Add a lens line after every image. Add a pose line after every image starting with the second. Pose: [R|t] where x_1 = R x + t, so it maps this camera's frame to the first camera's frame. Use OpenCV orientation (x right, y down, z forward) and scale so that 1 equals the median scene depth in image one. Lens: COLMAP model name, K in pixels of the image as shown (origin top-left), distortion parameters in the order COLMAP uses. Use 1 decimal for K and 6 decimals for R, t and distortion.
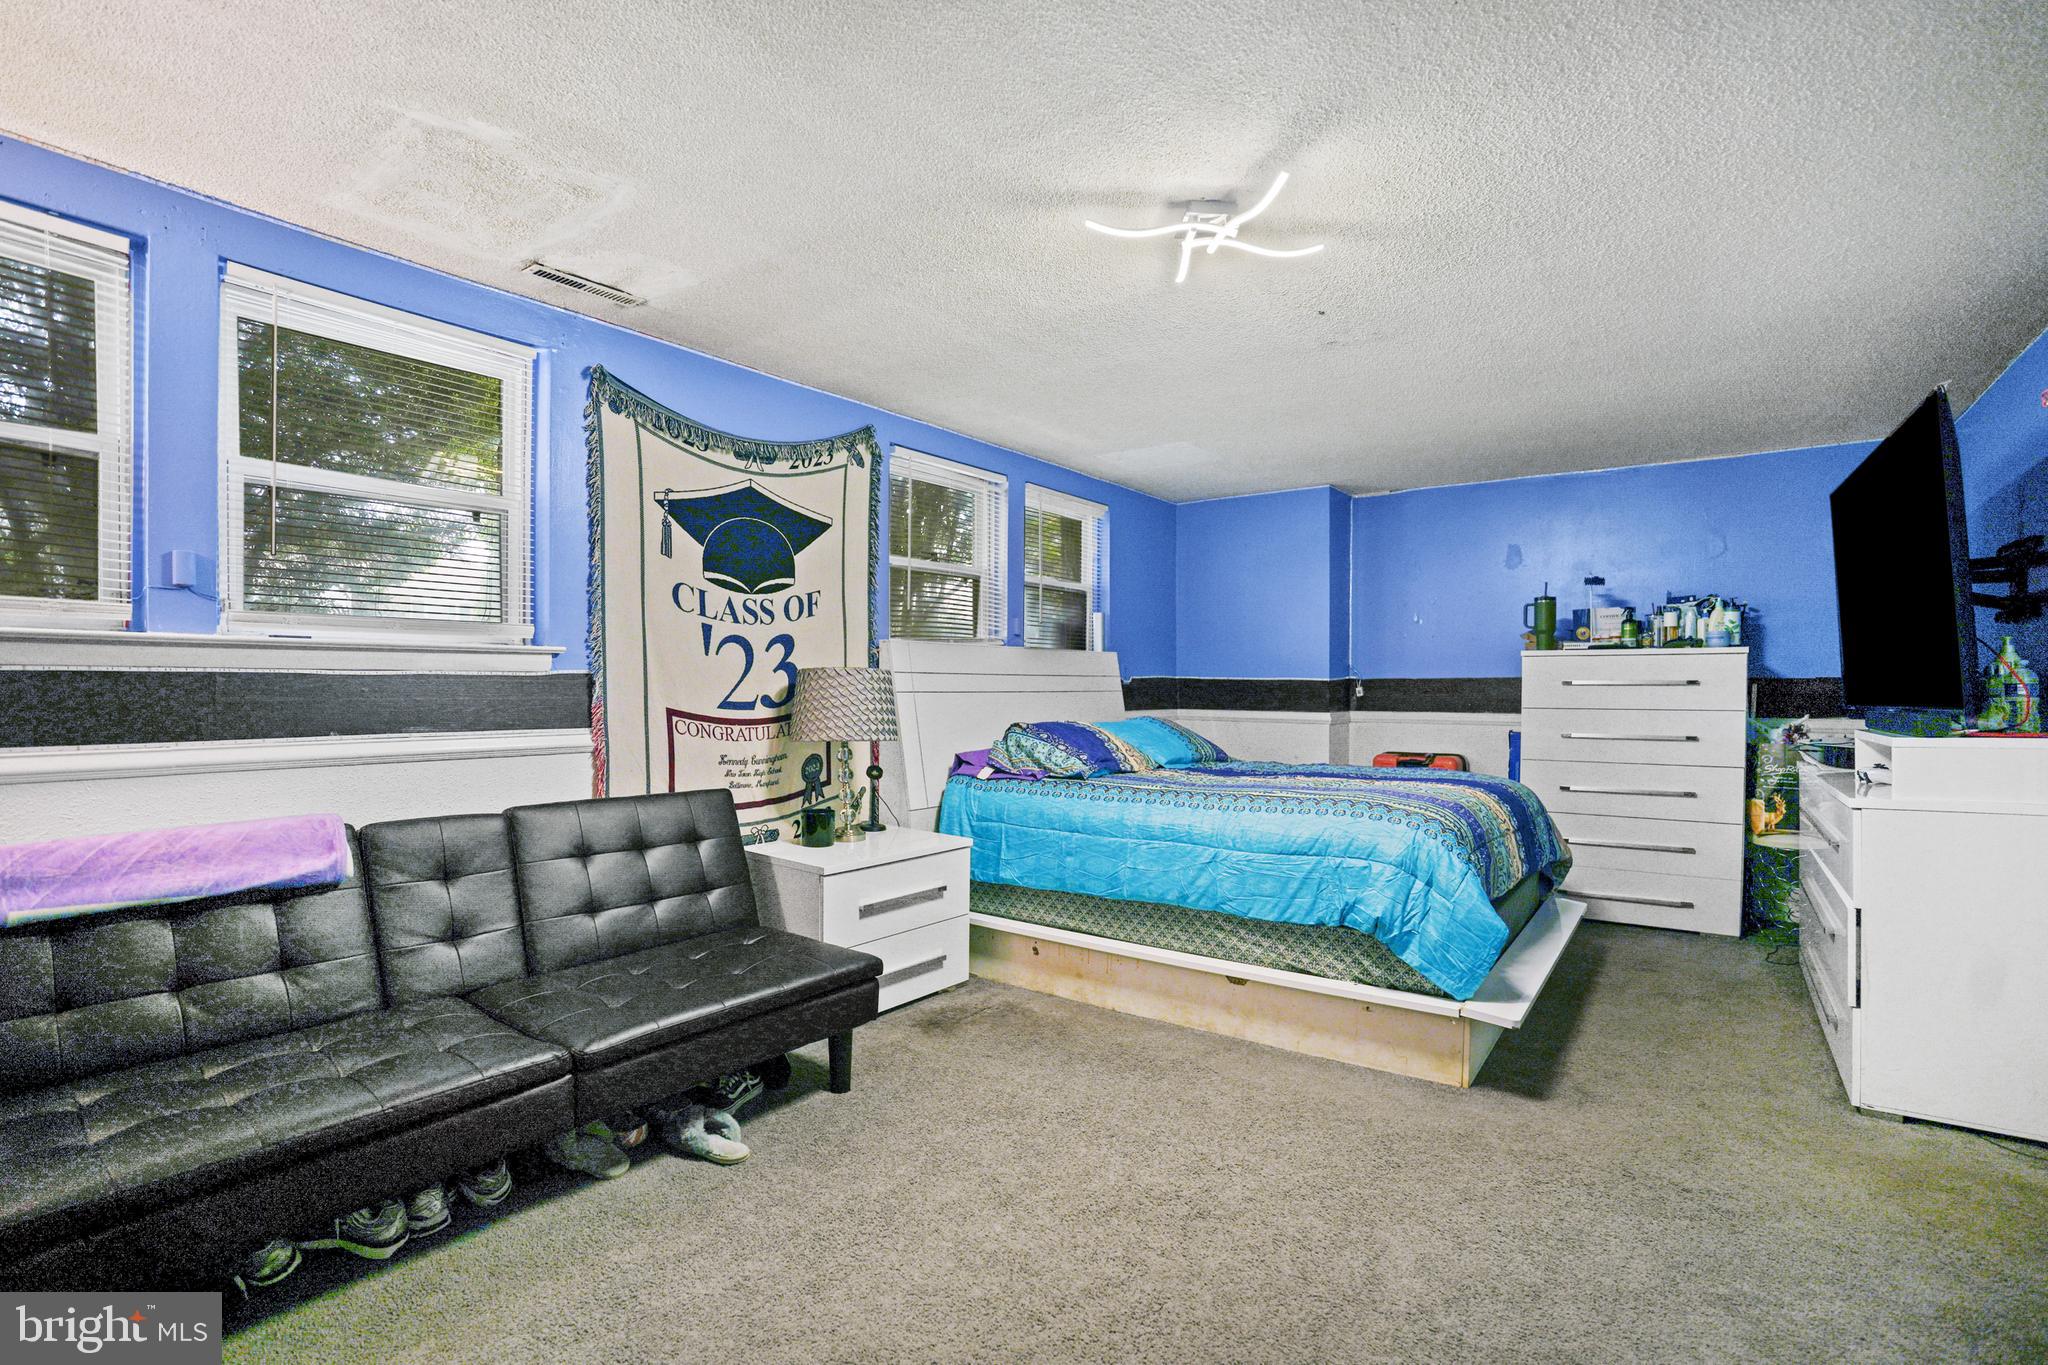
lens RADIAL K [[958.8, 0, 1008.9], [0, 958.8, 711.3], [0, 0, 1]] dist [-0.066382, 0.019092]
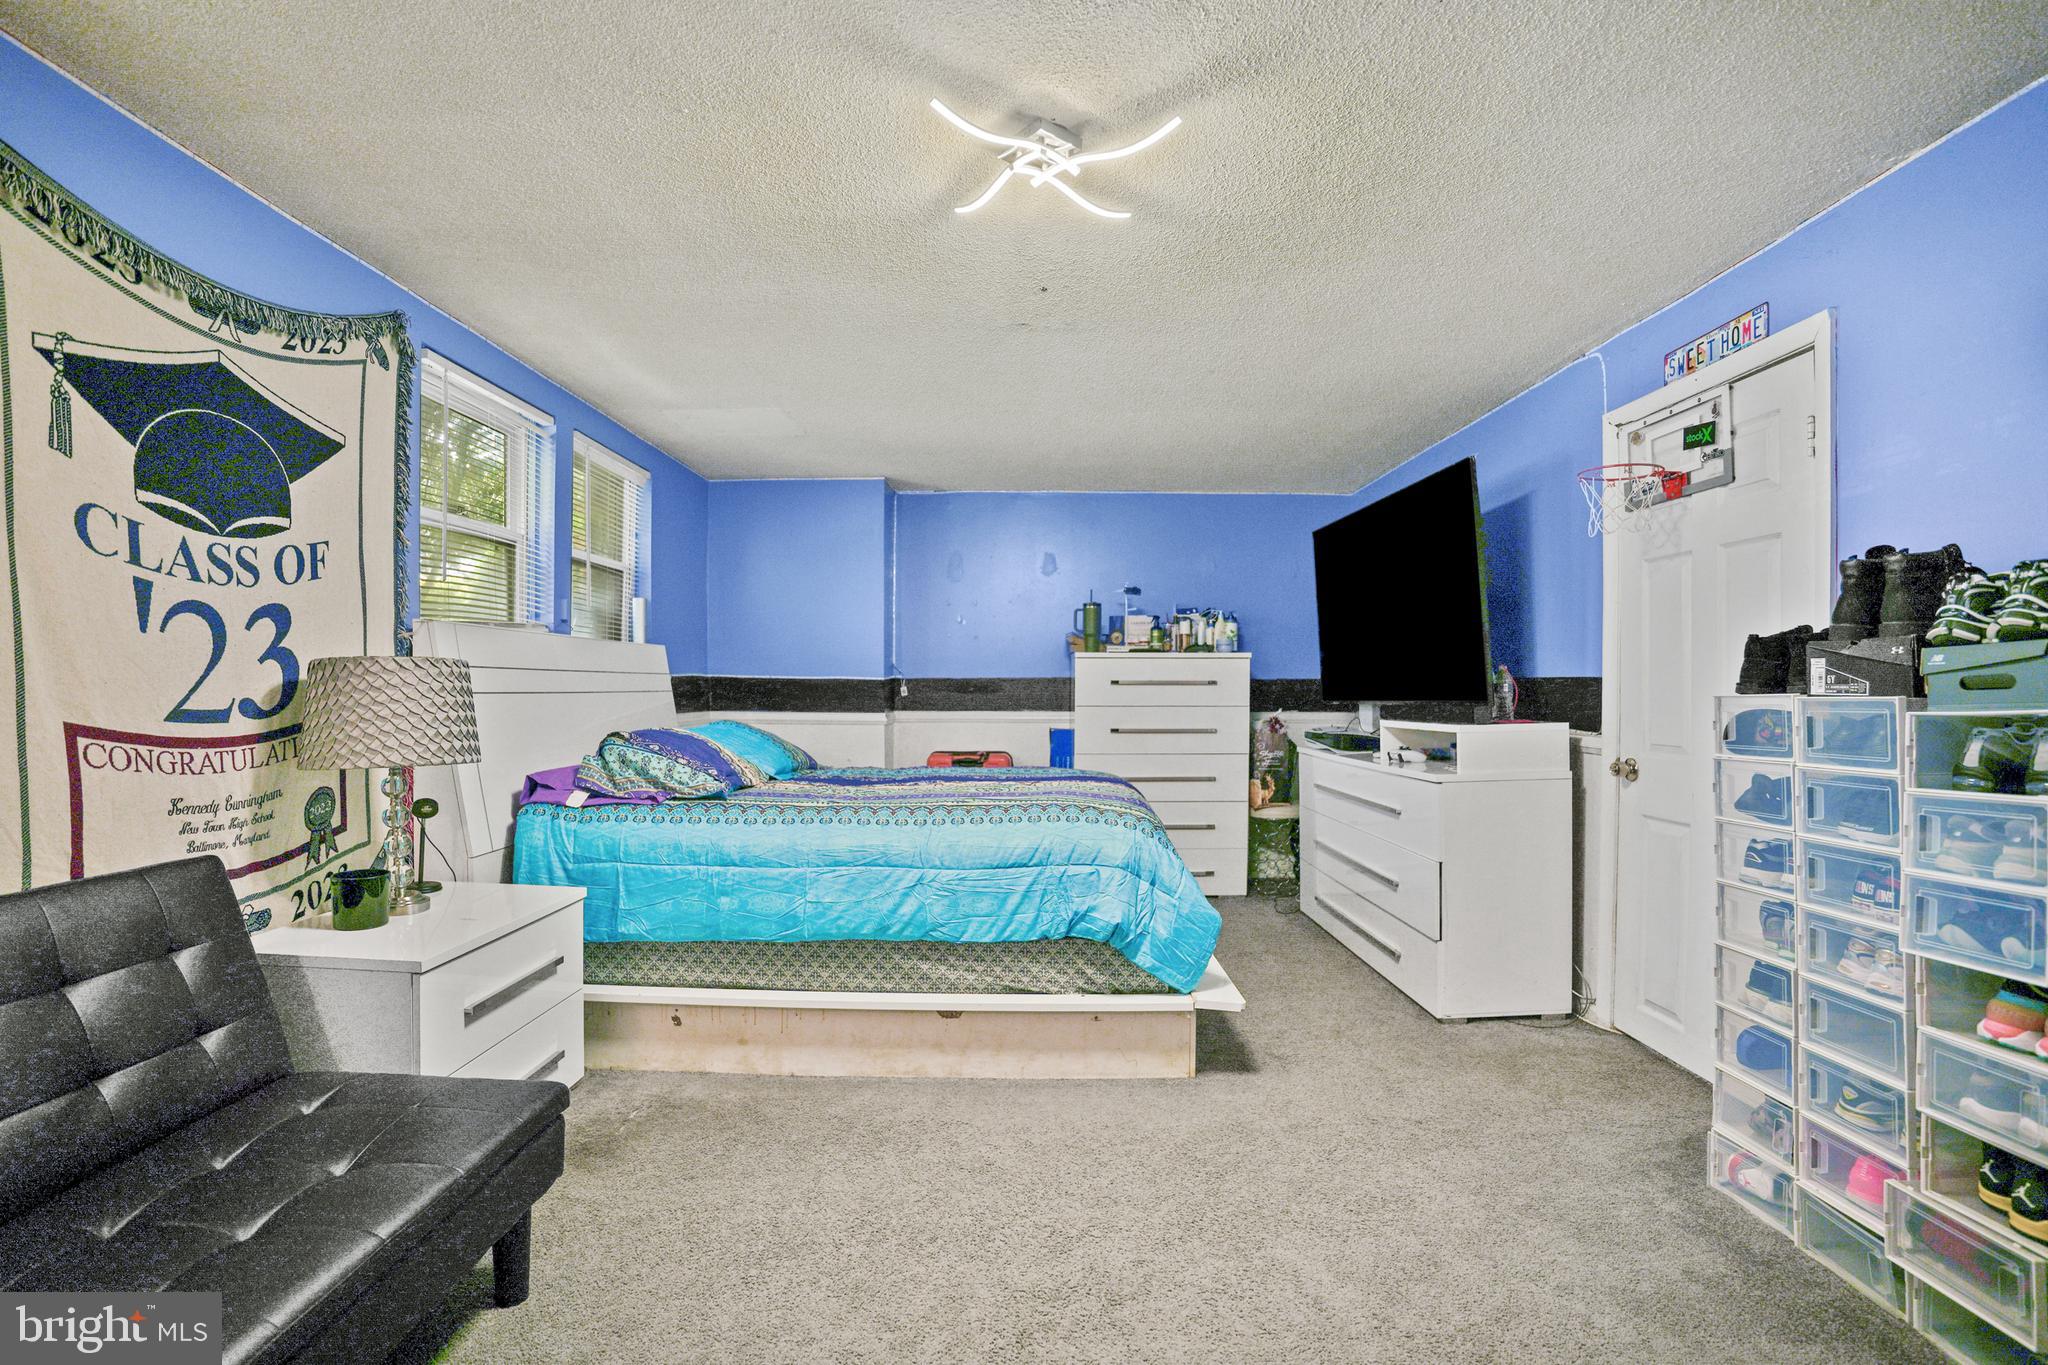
lens RADIAL K [[958.8, 0, 1032.7], [0, 958.8, 707.0], [0, 0, 1]] dist [-0.066382, 0.019092]
pose [[0.802712, -0.011164, 0.596262, -0.199359], [0.013162, 0.999913, 0.001002, -0.005123], [-0.596221, 0.007044, 0.802789, 0.199615]]
